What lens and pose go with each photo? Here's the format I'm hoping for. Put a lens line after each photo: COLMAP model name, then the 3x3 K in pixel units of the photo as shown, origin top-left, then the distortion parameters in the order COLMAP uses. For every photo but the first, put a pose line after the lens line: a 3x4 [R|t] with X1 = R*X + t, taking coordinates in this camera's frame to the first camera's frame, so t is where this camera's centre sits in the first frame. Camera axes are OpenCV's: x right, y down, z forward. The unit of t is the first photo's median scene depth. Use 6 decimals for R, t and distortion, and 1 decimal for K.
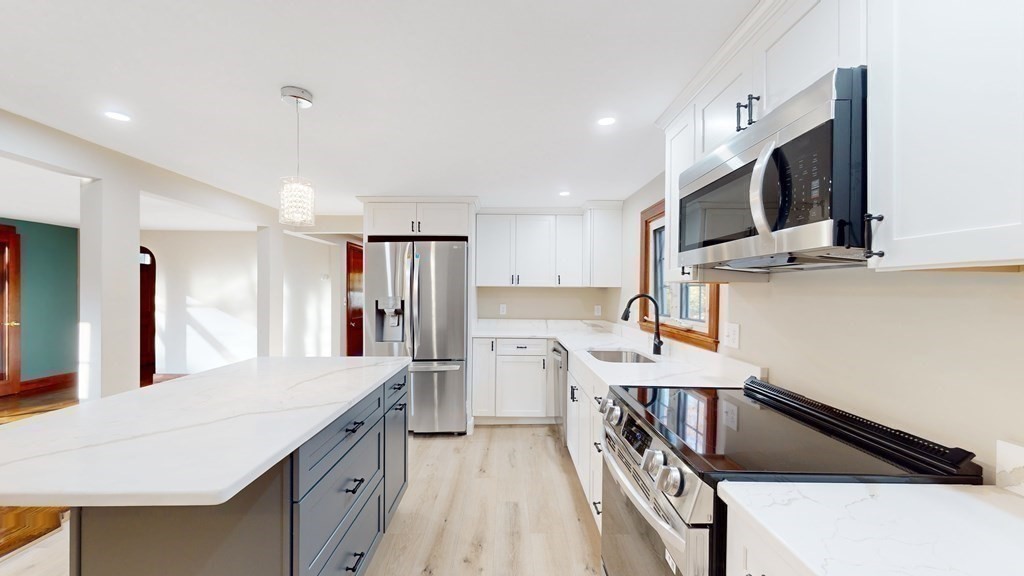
lens RADIAL K [[376.9, 0, 515.6], [0, 376.9, 289.9], [0, 0, 1]] dist [0.000886, -0.000056]
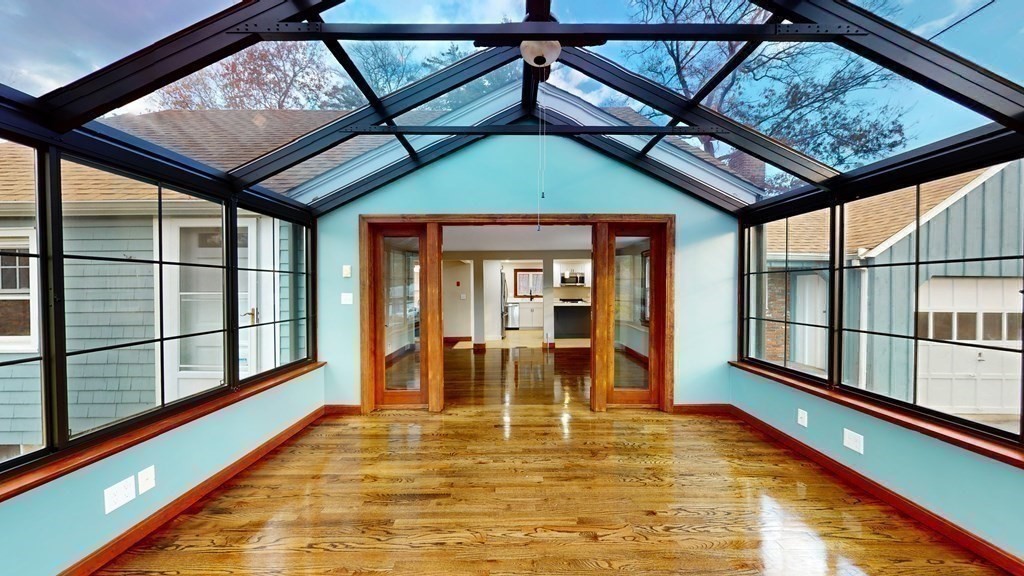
lens RADIAL K [[376.9, 0, 515.6], [0, 376.9, 289.9], [0, 0, 1]] dist [0.000886, -0.000056]
pose [[0.002072, -0.013863, 0.999902, -3.432163], [0.005856, 0.999887, 0.013851, -0.035763], [-0.999981, 0.005827, 0.002153, 0.896842]]
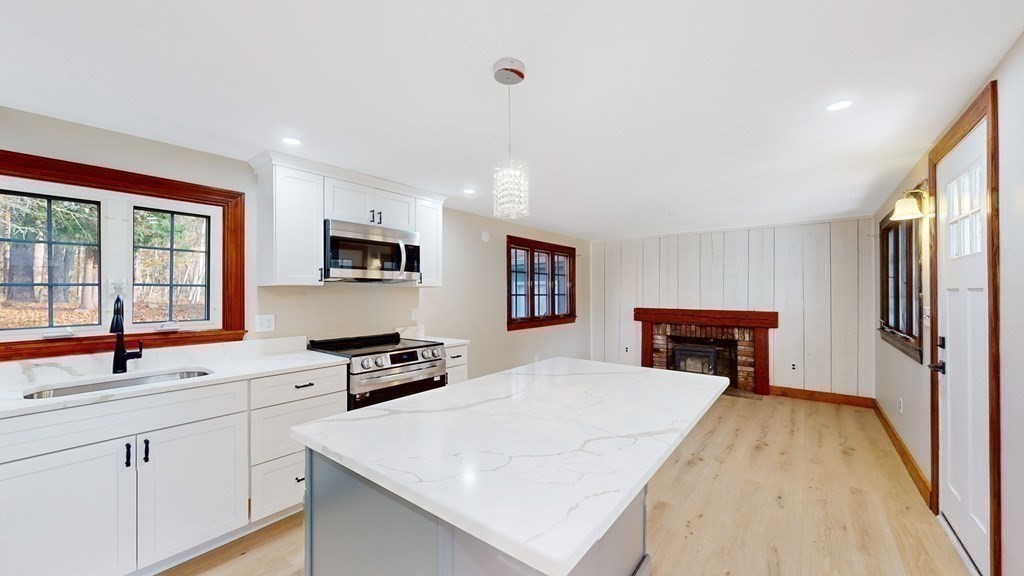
lens RADIAL K [[376.9, 0, 515.6], [0, 376.9, 289.9], [0, 0, 1]] dist [0.000886, -0.000056]
pose [[-0.779190, -0.005443, 0.626765, -0.561169], [-0.007583, 0.999971, -0.000743, -0.004237], [-0.626742, -0.005332, -0.779208, 0.824267]]
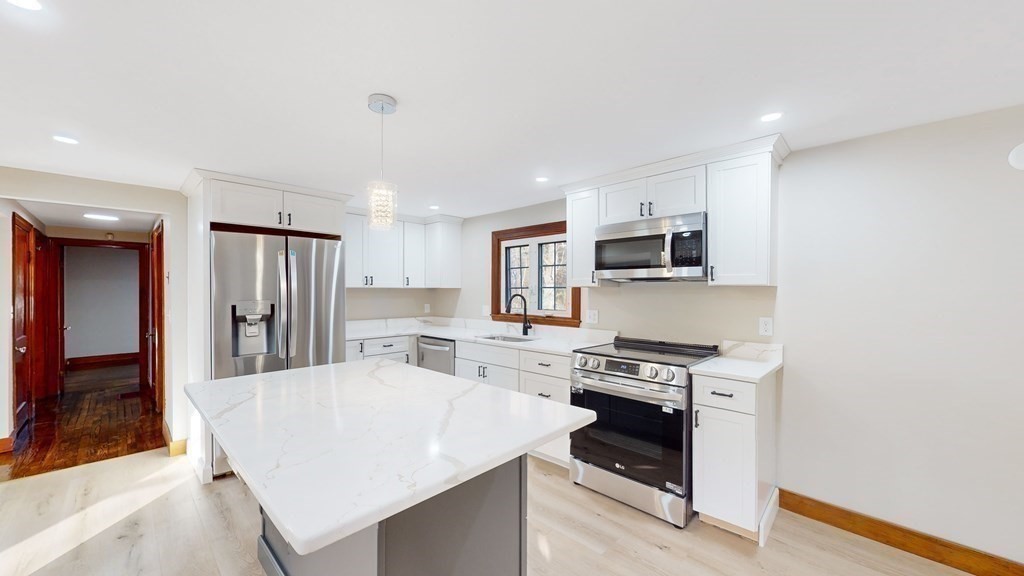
lens RADIAL K [[376.9, 0, 515.6], [0, 376.9, 289.9], [0, 0, 1]] dist [0.000886, -0.000056]
pose [[0.696333, -0.004358, 0.717705, -0.517025], [0.001958, 0.999989, 0.004173, -0.006747], [-0.717716, -0.001501, 0.696334, 0.014368]]
